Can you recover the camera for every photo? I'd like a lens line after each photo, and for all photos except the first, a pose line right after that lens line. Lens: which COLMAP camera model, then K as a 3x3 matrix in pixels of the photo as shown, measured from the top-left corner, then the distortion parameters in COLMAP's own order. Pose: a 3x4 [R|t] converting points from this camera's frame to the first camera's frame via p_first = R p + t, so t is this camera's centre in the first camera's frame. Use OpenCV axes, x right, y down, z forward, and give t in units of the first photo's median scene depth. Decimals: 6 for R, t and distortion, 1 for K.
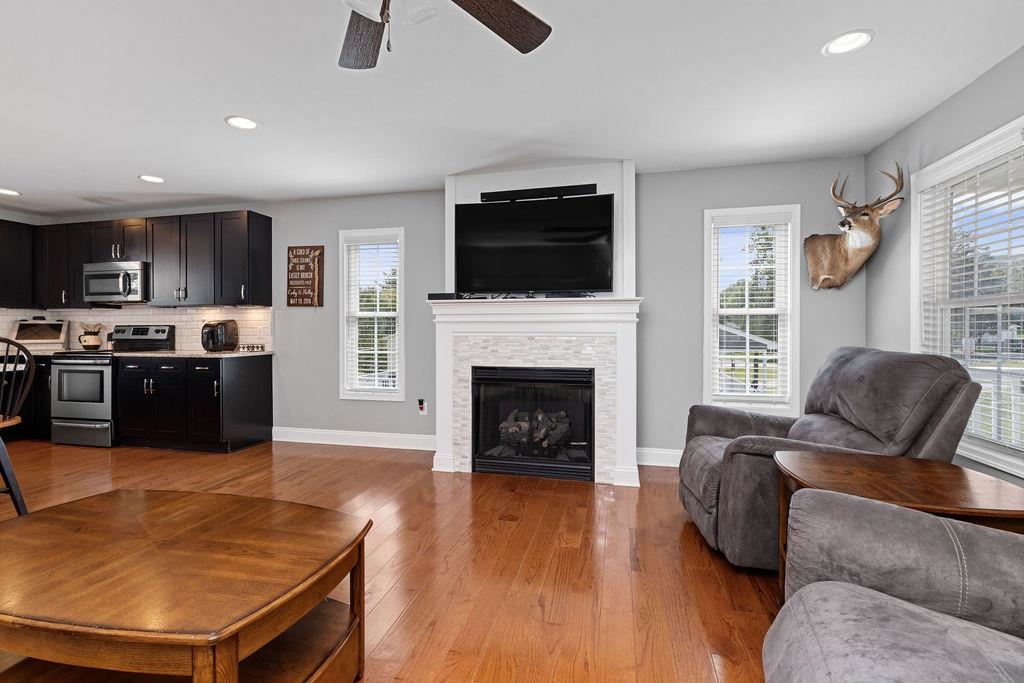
lens RADIAL K [[464.9, 0, 510.8], [0, 464.9, 336.1], [0, 0, 1]] dist [0.012988, 0.000074]
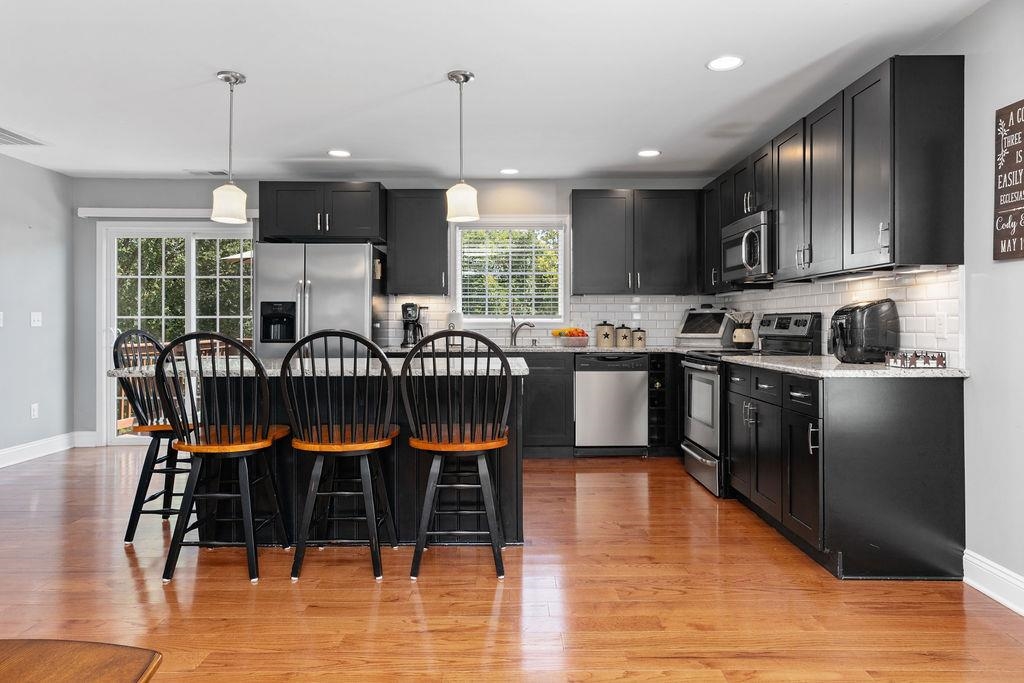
lens RADIAL K [[642.8, 0, 500.7], [0, 642.8, 321.7], [0, 0, 1]] dist [0.010546, 0.000742]
pose [[0.244253, -0.001375, -0.969711, -0.043525], [-0.011711, 0.999922, -0.004367, -0.003861], [0.969641, 0.012423, 0.244217, 0.448345]]
